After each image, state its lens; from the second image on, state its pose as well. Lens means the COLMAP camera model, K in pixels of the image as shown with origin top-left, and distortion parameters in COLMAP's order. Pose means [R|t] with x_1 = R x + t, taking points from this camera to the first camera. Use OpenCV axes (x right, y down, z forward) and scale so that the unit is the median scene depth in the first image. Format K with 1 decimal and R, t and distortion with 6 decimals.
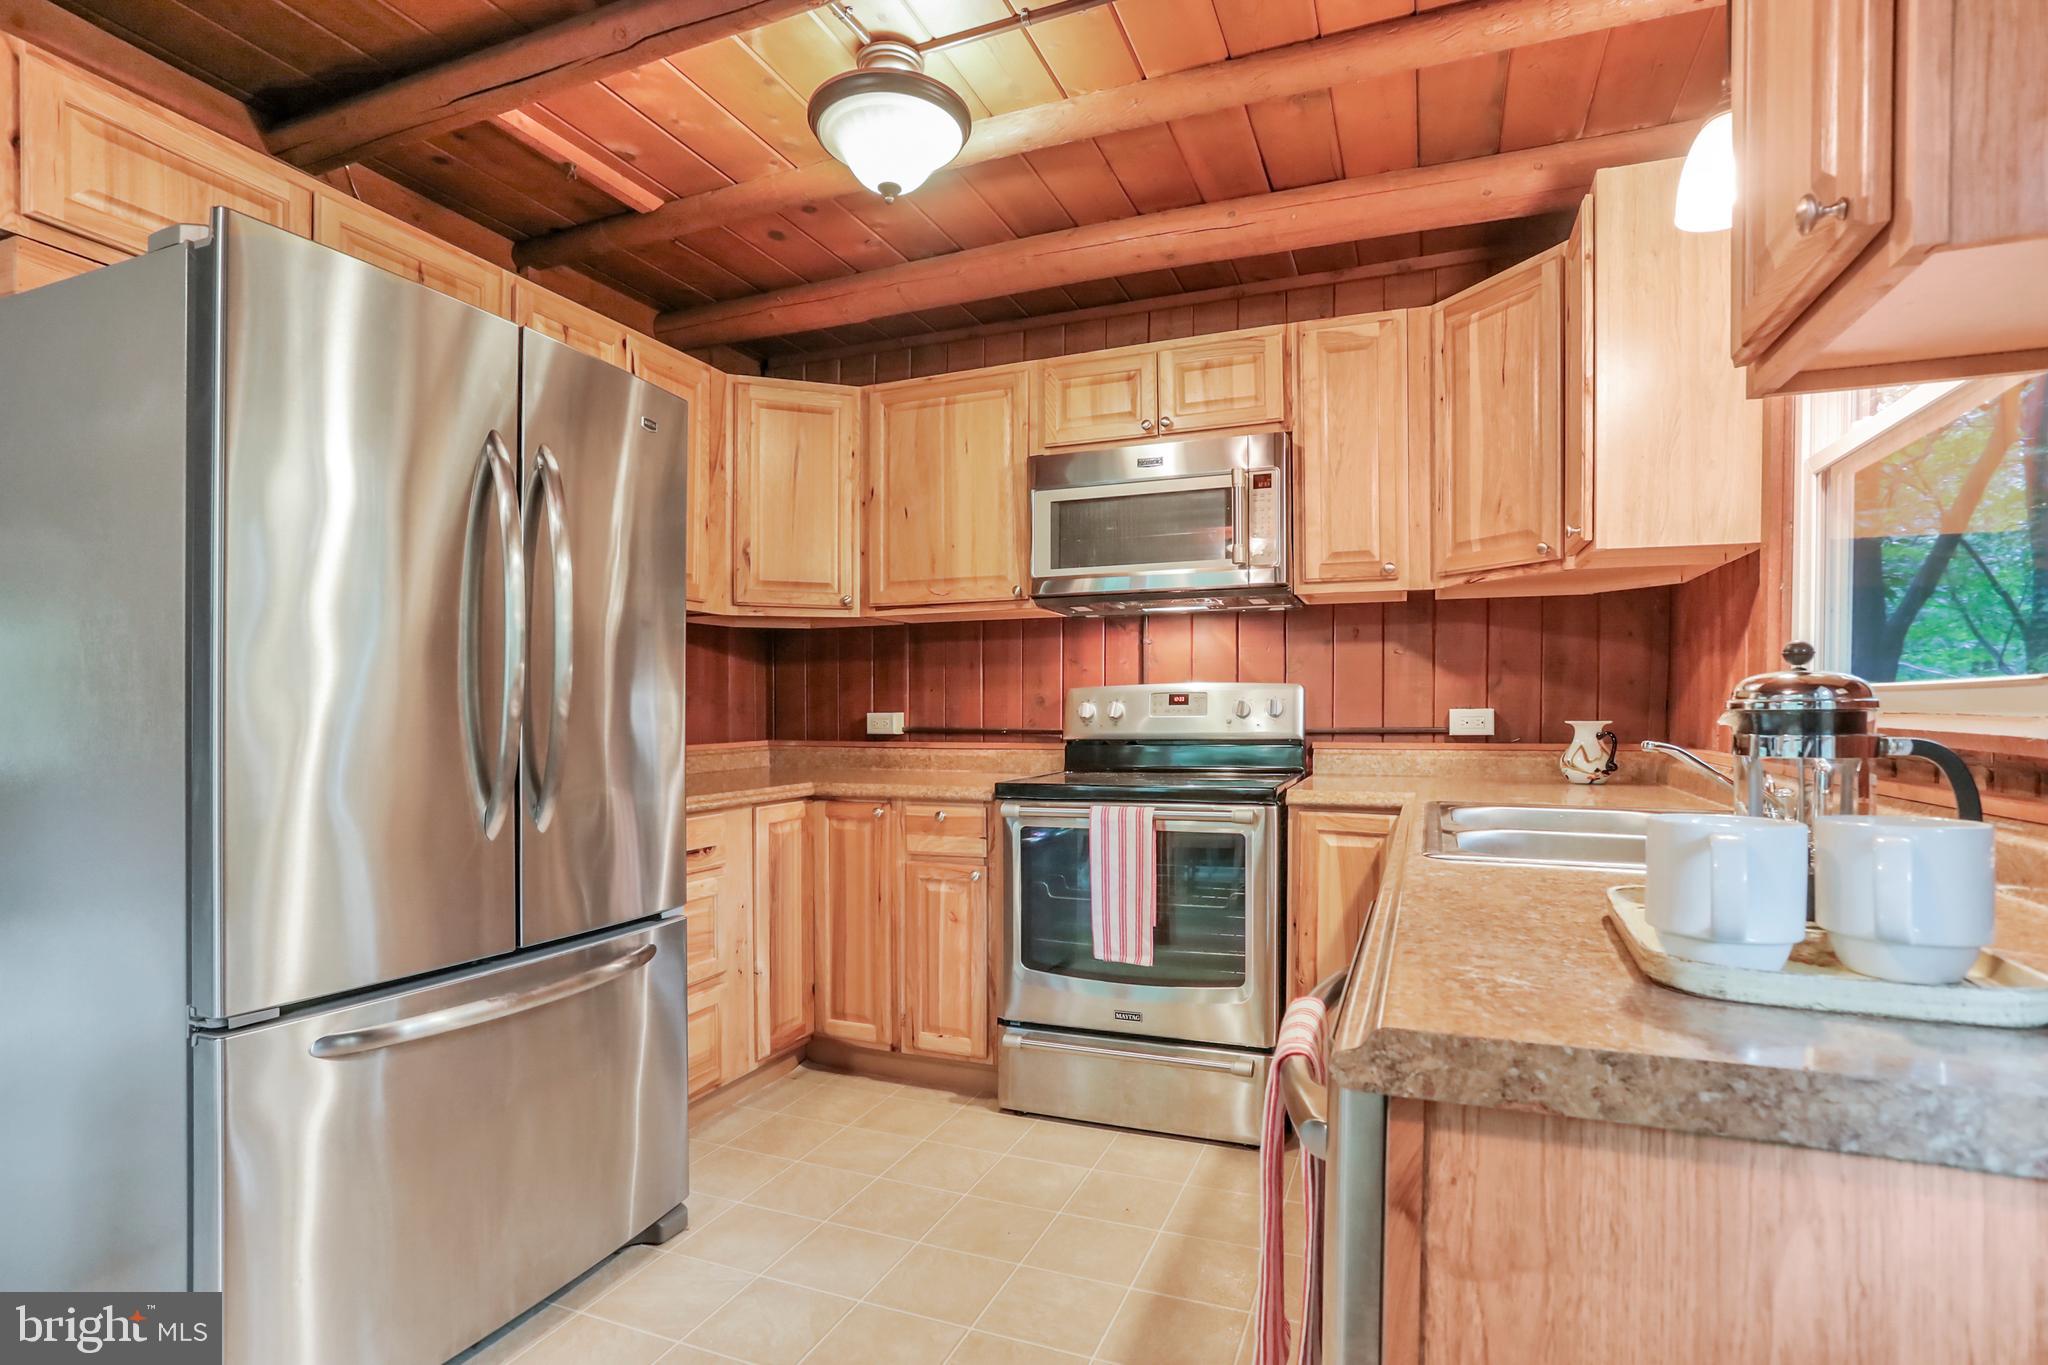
lens RADIAL K [[1088.4, 0, 986.8], [0, 1088.4, 706.8], [0, 0, 1]] dist [-0.068869, 0.047028]
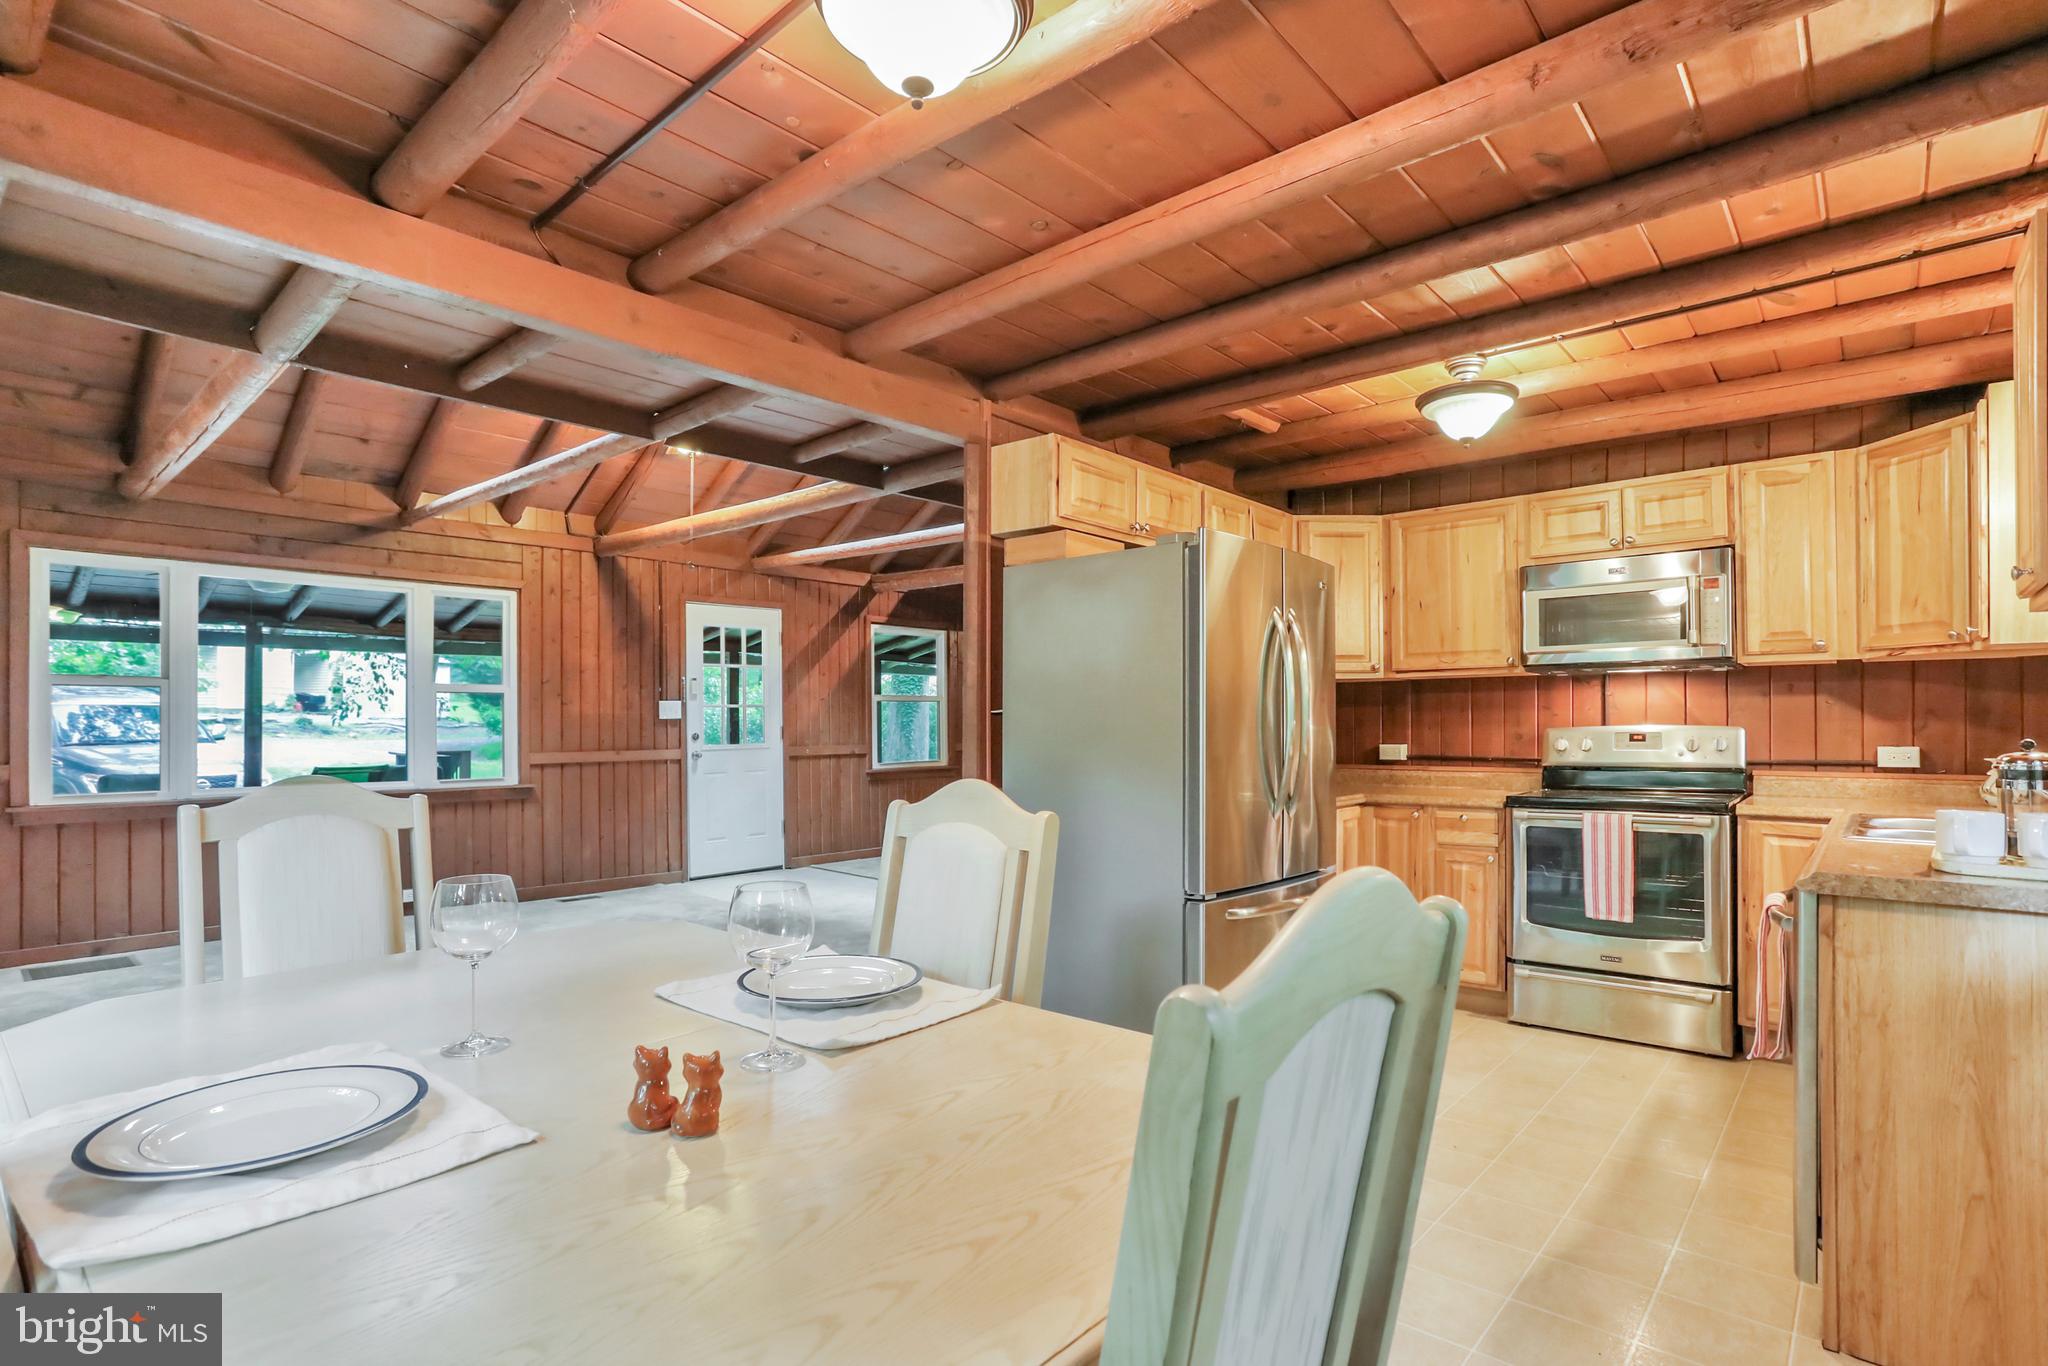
lens RADIAL K [[1007.0, 0, 1022.7], [0, 1007.0, 706.8], [0, 0, 1]] dist [-0.061042, 0.031007]
pose [[0.946386, -0.005007, -0.322999, -0.170073], [-0.000876, 0.999836, -0.018066, -0.024984], [0.323037, 0.017380, 0.946227, -0.466421]]
